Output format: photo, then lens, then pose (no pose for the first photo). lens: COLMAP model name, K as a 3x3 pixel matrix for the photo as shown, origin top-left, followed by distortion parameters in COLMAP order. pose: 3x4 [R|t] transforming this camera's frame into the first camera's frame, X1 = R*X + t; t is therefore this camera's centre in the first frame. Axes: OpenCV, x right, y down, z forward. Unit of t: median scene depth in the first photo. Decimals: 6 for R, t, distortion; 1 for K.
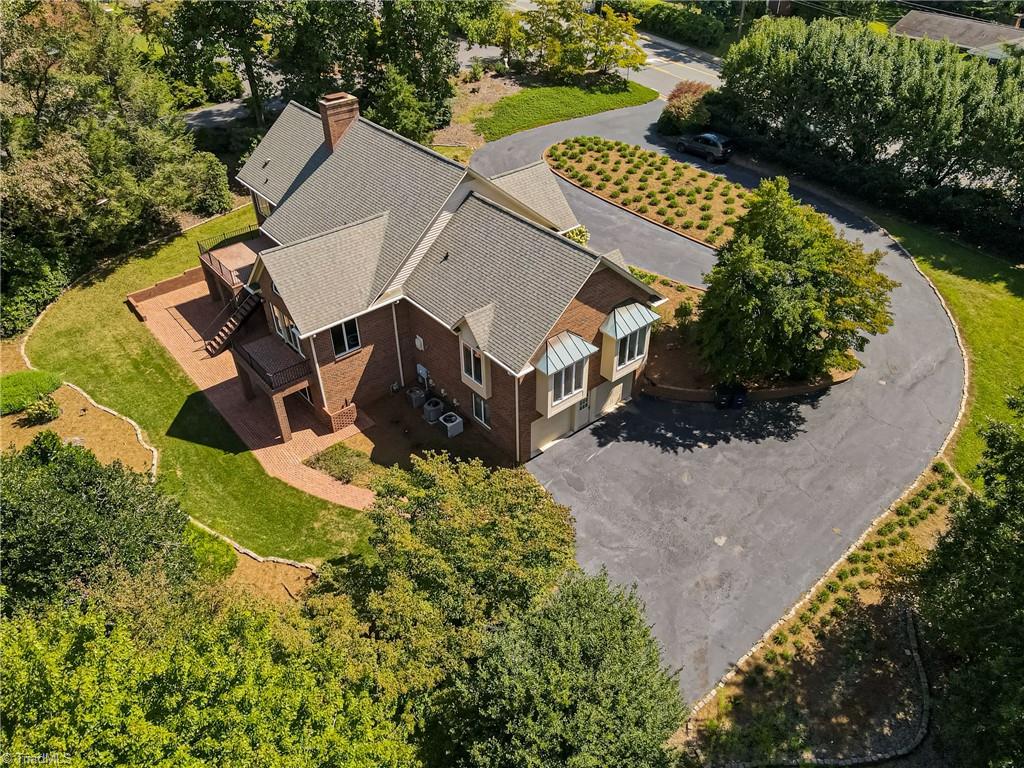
lens RADIAL K [[749.9, 0, 513.0], [0, 749.9, 380.6], [0, 0, 1]] dist [0.003506, 0.032748]
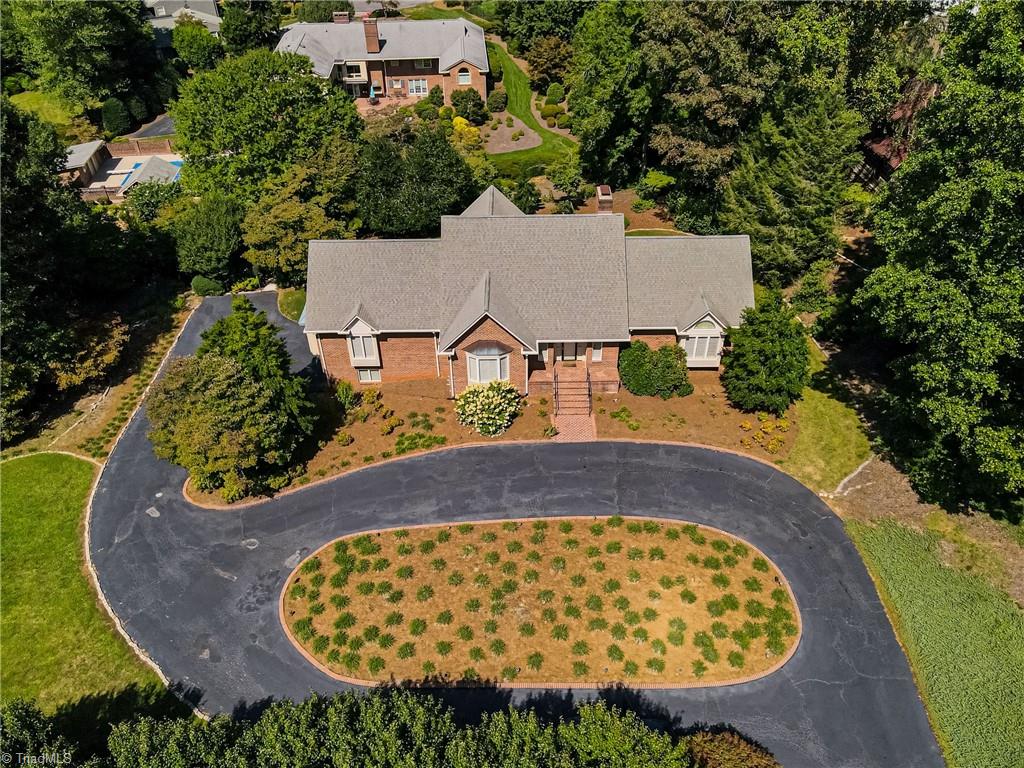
lens RADIAL K [[749.9, 0, 513.0], [0, 749.9, 380.6], [0, 0, 1]] dist [0.003506, 0.032748]
pose [[-0.634542, 0.492114, -0.595970, 0.691577], [-0.457716, 0.382062, 0.802823, -1.122181], [0.622778, 0.782210, -0.017186, 1.131301]]
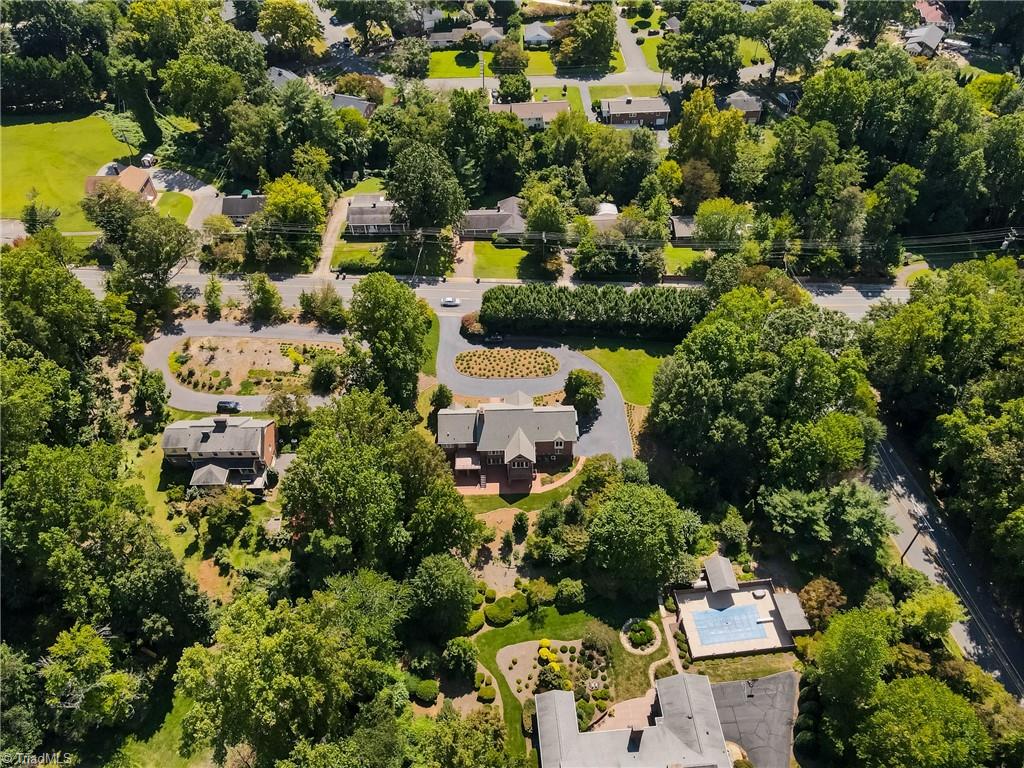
lens RADIAL K [[749.9, 0, 513.0], [0, 749.9, 380.6], [0, 0, 1]] dist [0.003506, 0.032748]
pose [[0.628304, -0.566502, 0.533206, -1.989871], [0.481539, 0.821501, 0.305378, -1.520100], [-0.611027, 0.064890, 0.788946, -1.991456]]
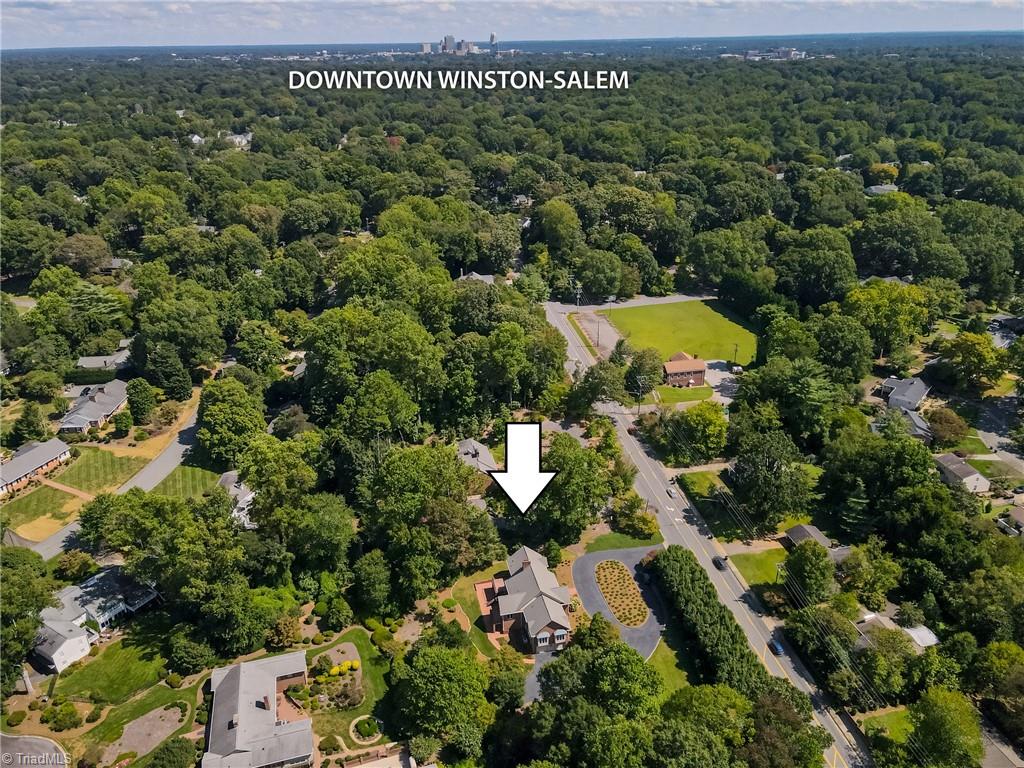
lens RADIAL K [[749.9, 0, 513.0], [0, 749.9, 380.6], [0, 0, 1]] dist [0.003506, 0.032748]
pose [[0.887214, 0.189071, -0.420836, 1.365923], [-0.274026, 0.949796, -0.150985, -0.683793], [0.371162, 0.249276, 0.894483, -3.284297]]
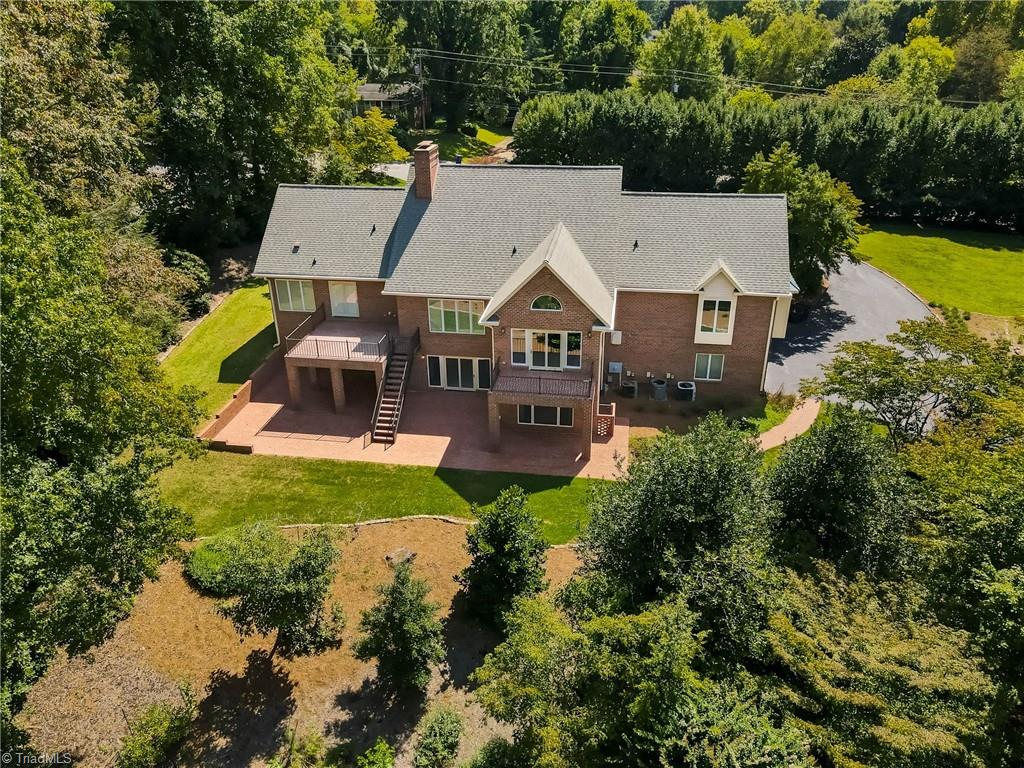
lens RADIAL K [[749.9, 0, 513.0], [0, 749.9, 380.6], [0, 0, 1]] dist [0.003506, 0.032748]
pose [[0.750730, -0.289211, 0.593937, -0.799408], [0.400489, 0.914267, -0.061022, 0.009994], [-0.525369, 0.283676, 0.802194, 0.234324]]
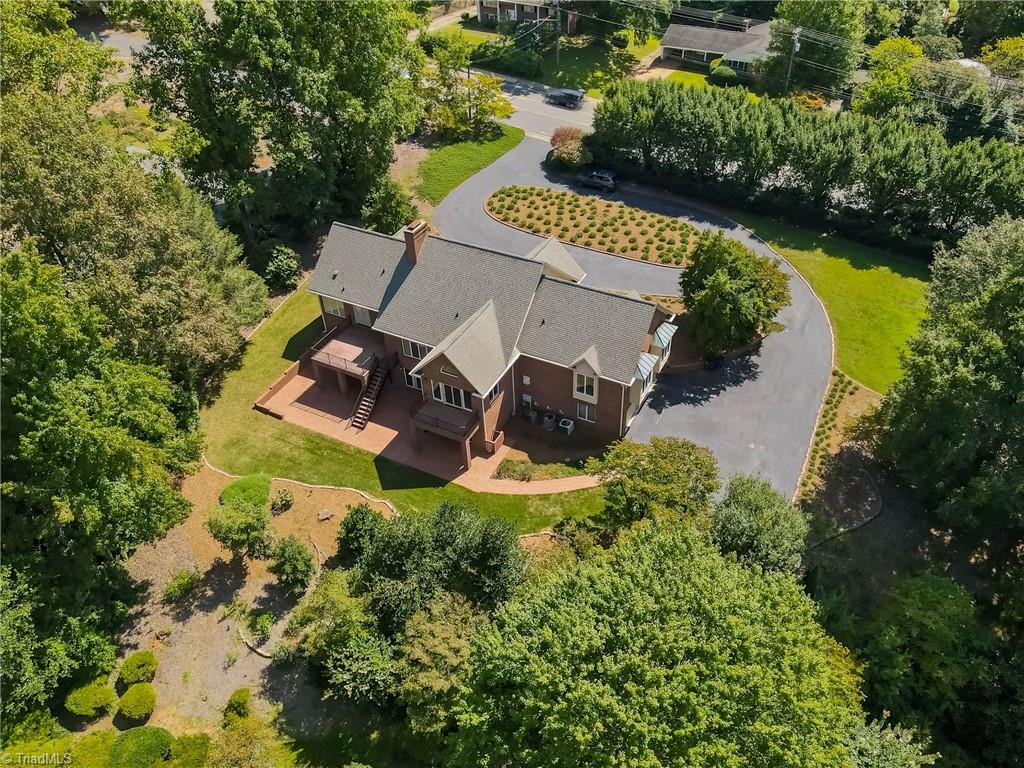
lens RADIAL K [[801.9, 0, 535.0], [0, 801.9, 386.0], [0, 0, 1]] dist [-0.004365, 0.048070]
pose [[0.916987, -0.261939, 0.300870, -0.541364], [0.247707, 0.965078, 0.085245, -0.156490], [-0.312692, -0.003641, 0.949848, -0.470403]]
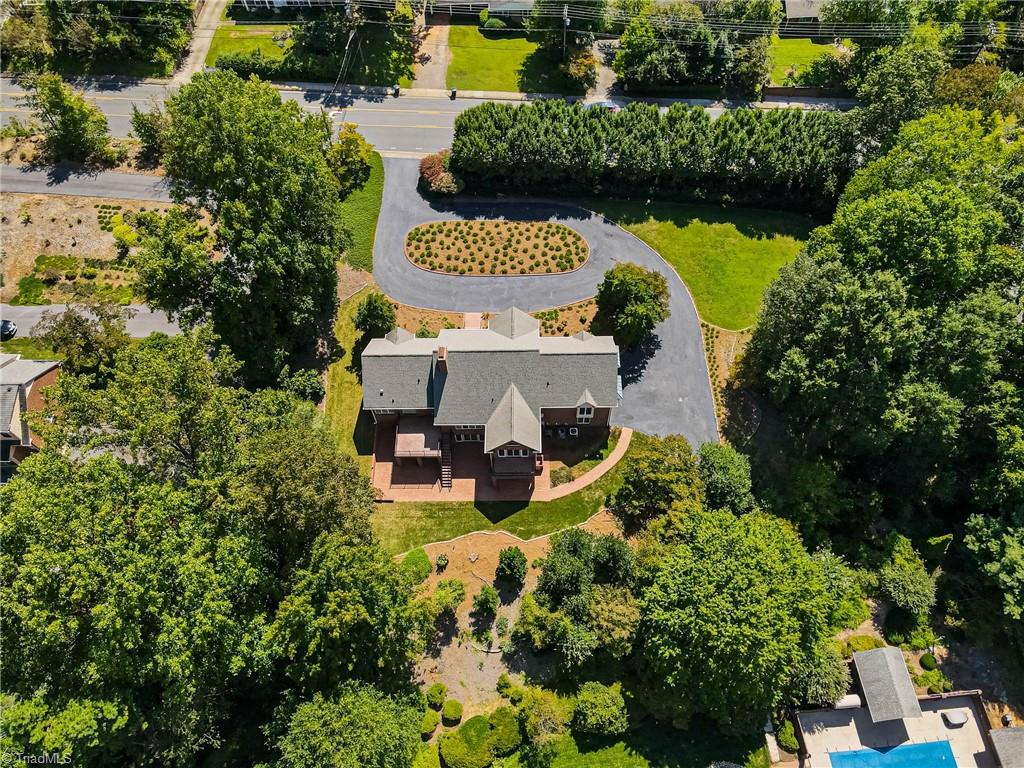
lens RADIAL K [[749.9, 0, 513.0], [0, 749.9, 380.6], [0, 0, 1]] dist [0.003506, 0.032748]
pose [[0.643186, -0.663103, 0.382892, -0.892321], [0.477667, 0.738289, 0.476197, -1.139949], [-0.598453, -0.123388, 0.791599, -0.660325]]
